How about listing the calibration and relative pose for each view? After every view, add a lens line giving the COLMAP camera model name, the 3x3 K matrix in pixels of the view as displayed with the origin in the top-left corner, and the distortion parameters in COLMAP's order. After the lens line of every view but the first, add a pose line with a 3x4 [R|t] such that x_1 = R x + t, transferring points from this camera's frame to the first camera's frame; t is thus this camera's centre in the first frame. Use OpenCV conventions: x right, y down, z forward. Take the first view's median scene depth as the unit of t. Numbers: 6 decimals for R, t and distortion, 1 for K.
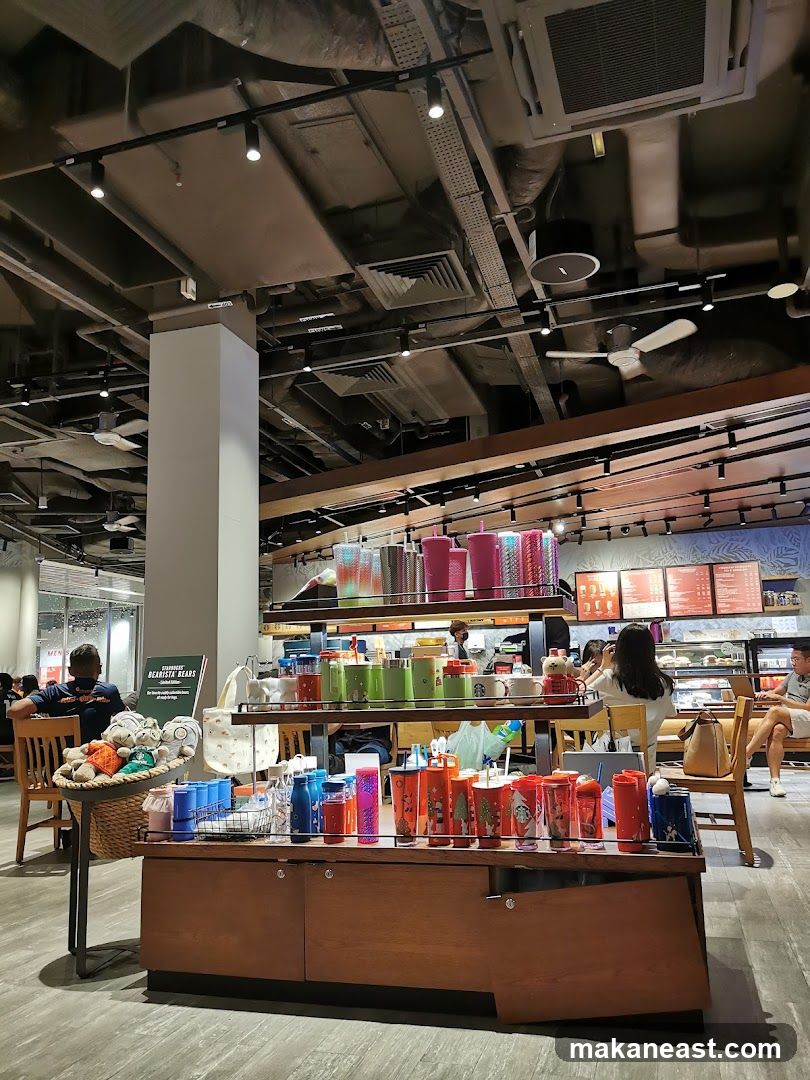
lens RADIAL K [[866.8, 0, 405.0], [0, 866.8, 540.0], [0, 0, 1]] dist [-0.001031, -0.000146]
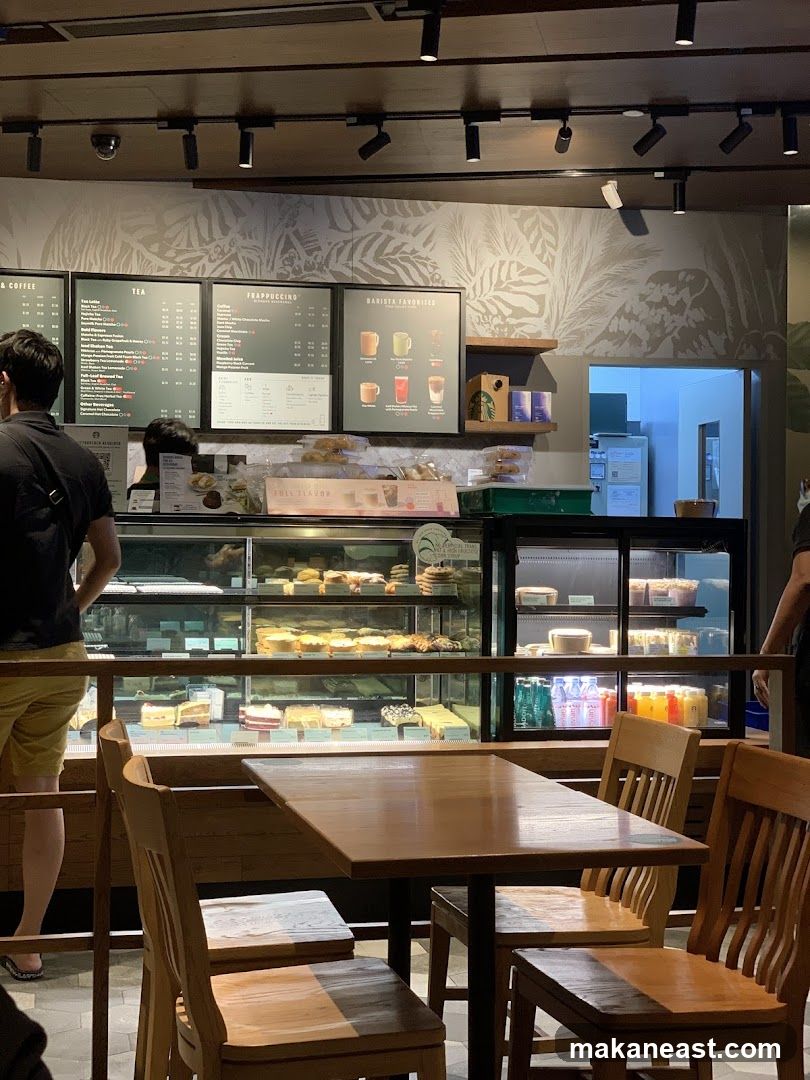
lens RADIAL K [[1462.1, 0, 405.0], [0, 1462.1, 540.0], [0, 0, 1]] dist [0.009978, 0.013133]
pose [[0.870256, 0.031412, 0.491598, 0.091605], [-0.114725, 0.983446, 0.140254, 0.042356], [-0.479054, -0.178455, 0.859454, 0.462669]]
